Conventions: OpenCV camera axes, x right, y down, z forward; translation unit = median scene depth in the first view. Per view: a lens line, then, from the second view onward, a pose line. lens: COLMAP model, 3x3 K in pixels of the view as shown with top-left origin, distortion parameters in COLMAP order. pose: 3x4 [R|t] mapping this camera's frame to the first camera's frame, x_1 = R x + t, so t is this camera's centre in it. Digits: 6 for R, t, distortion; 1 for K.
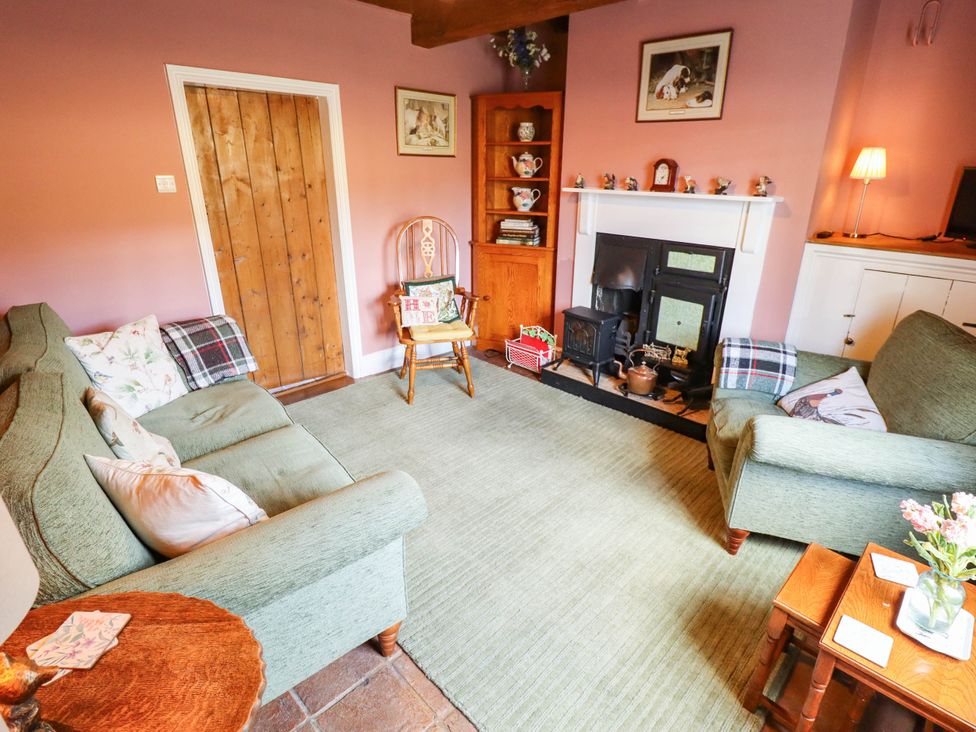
lens RADIAL K [[496.1, 0, 490.7], [0, 496.1, 363.2], [0, 0, 1]] dist [-0.030189, -0.001562]
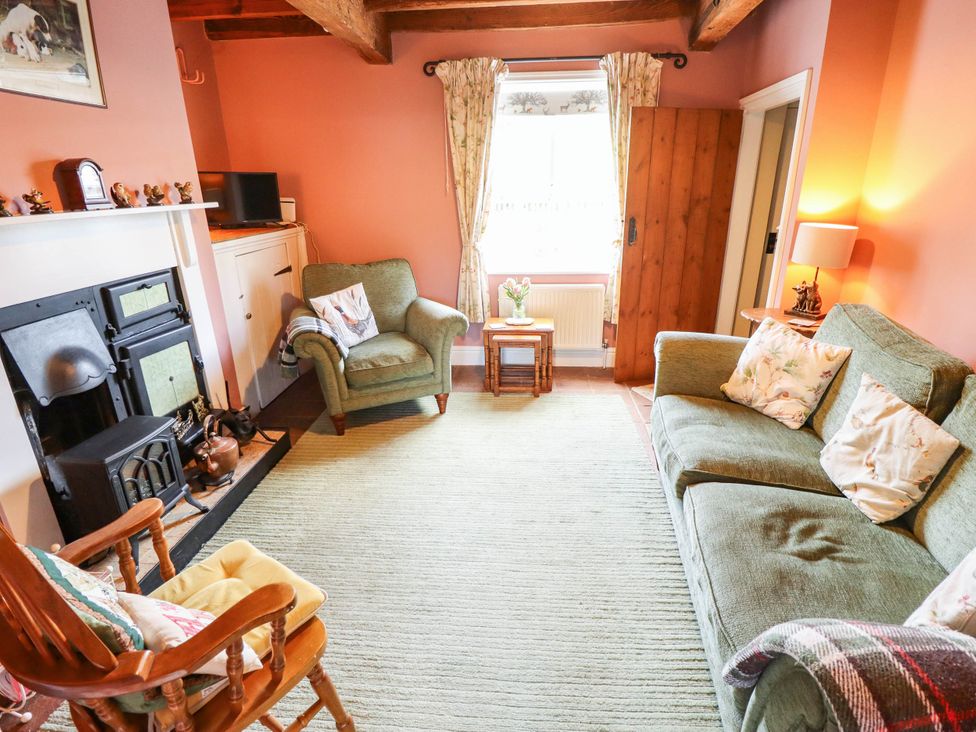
lens RADIAL K [[496.1, 0, 496.7], [0, 496.1, 365.1], [0, 0, 1]] dist [-0.030189, -0.001562]
pose [[-0.640088, -0.267923, 0.720073, -0.542344], [0.284345, 0.788068, 0.545982, -0.420369], [-0.713747, 0.554226, -0.428251, 1.102640]]
